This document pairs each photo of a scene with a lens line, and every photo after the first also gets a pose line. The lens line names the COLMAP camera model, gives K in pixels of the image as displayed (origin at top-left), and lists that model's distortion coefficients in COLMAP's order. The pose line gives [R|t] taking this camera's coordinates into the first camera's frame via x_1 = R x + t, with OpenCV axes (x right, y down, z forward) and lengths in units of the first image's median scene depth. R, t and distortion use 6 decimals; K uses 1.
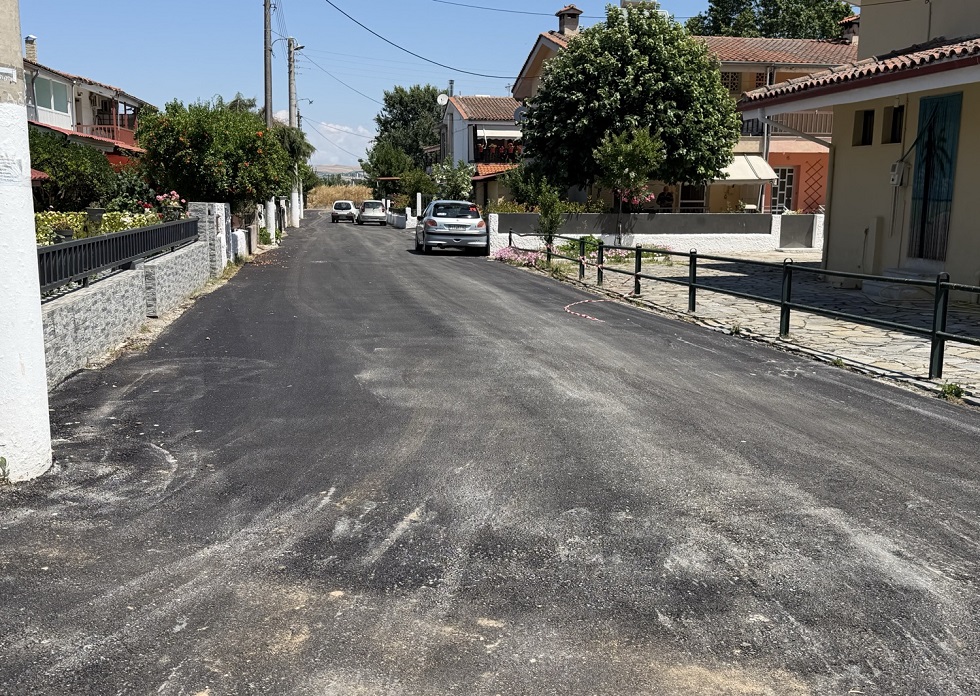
lens RADIAL K [[1006.0, 0, 490.0], [0, 1006.0, 348.0], [0, 0, 1]] dist [0.200244, -0.412793]
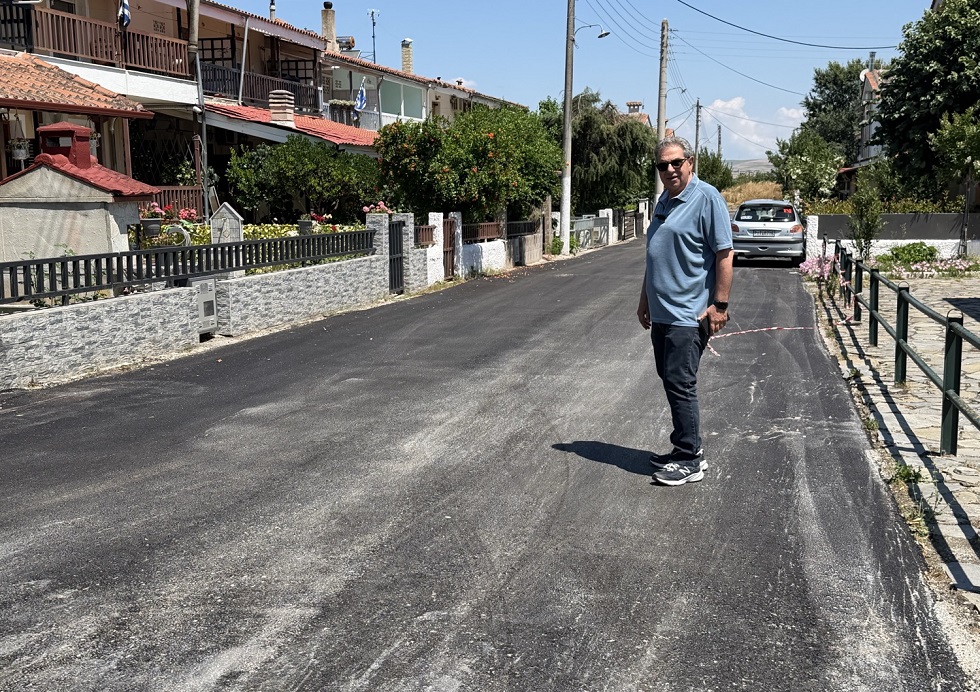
lens RADIAL K [[1138.6, 0, 489.8], [0, 1138.6, 369.1], [0, 0, 1]] dist [0.203006, -0.483845]
pose [[0.924992, 0.039925, -0.377884, 0.206988], [-0.039294, 0.999184, 0.009384, -0.012074], [0.377950, 0.006169, 0.925805, 0.055650]]
